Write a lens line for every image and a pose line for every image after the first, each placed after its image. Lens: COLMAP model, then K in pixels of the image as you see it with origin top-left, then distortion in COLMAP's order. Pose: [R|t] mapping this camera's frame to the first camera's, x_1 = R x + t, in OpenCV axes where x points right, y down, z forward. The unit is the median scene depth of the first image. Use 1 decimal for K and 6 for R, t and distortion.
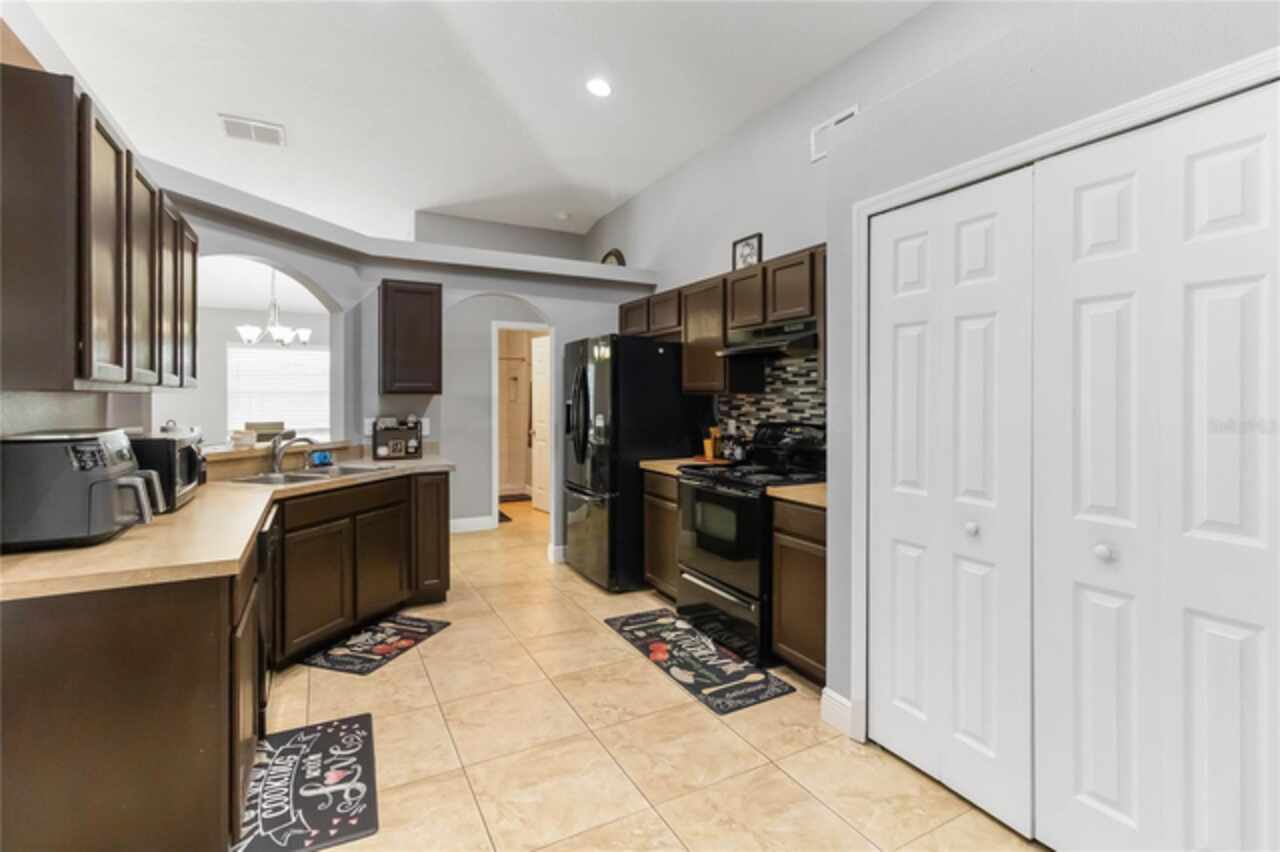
lens RADIAL K [[588.0, 0, 639.1], [0, 588.0, 401.5], [0, 0, 1]] dist [0.001111, -0.000555]
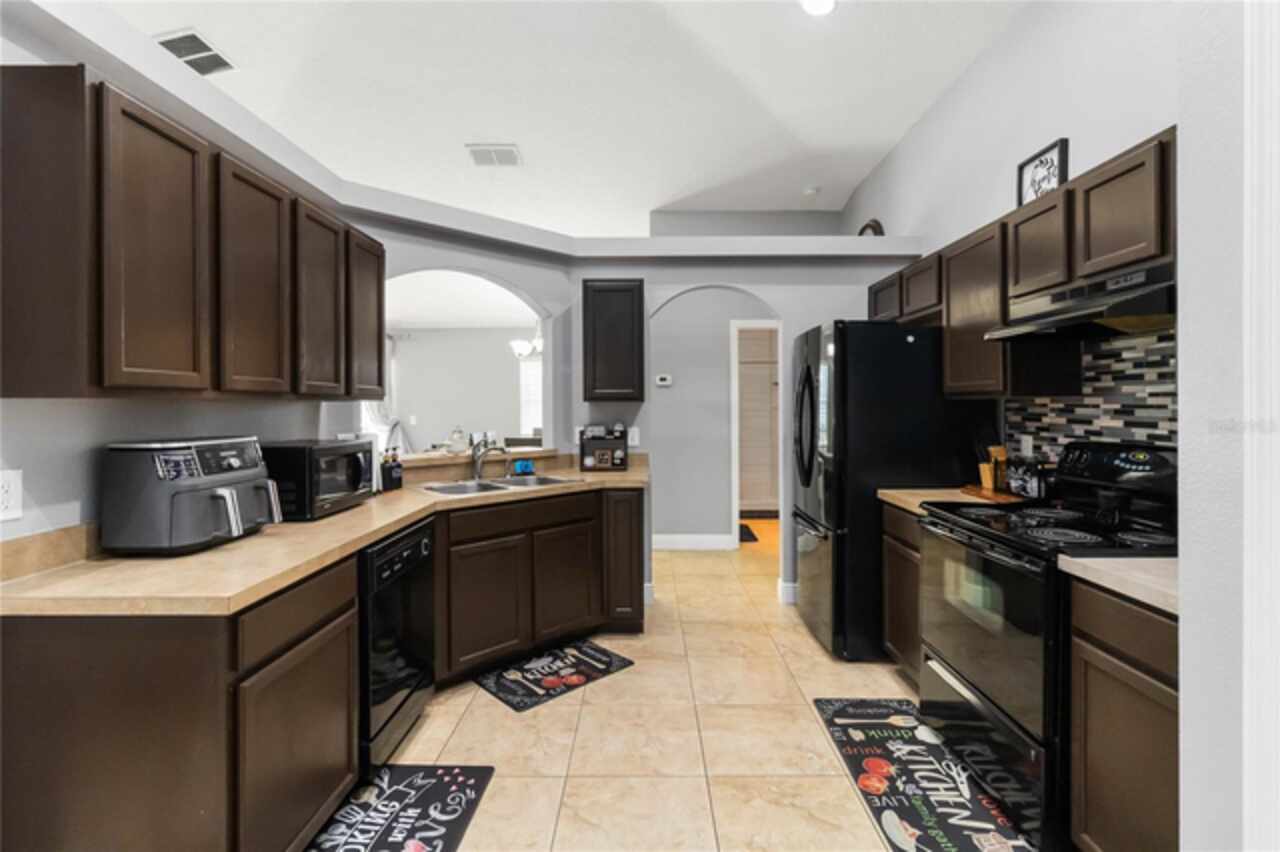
lens RADIAL K [[588.0, 0, 645.6], [0, 588.0, 408.3], [0, 0, 1]] dist [0.001111, -0.000555]
pose [[0.881557, -0.002086, -0.472073, 0.110706], [0.001846, 0.999998, -0.000972, -0.000381], [0.472074, -0.000014, 0.881559, 0.244558]]
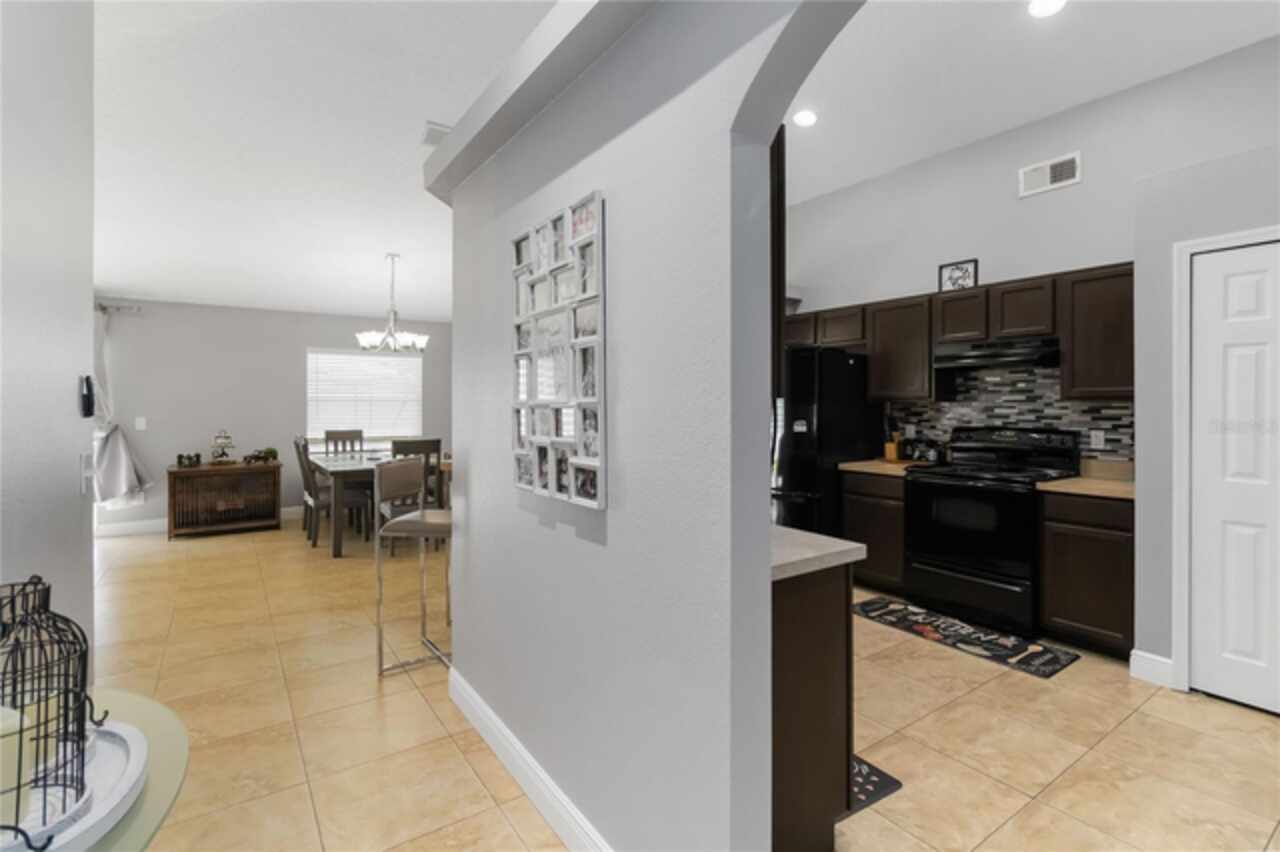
lens RADIAL K [[588.0, 0, 643.3], [0, 588.0, 406.2], [0, 0, 1]] dist [0.001111, -0.000555]
pose [[0.992884, -0.000509, 0.119083, -0.573161], [0.000981, 0.999992, -0.003909, -0.000247], [-0.119080, 0.003998, 0.992877, -0.042947]]
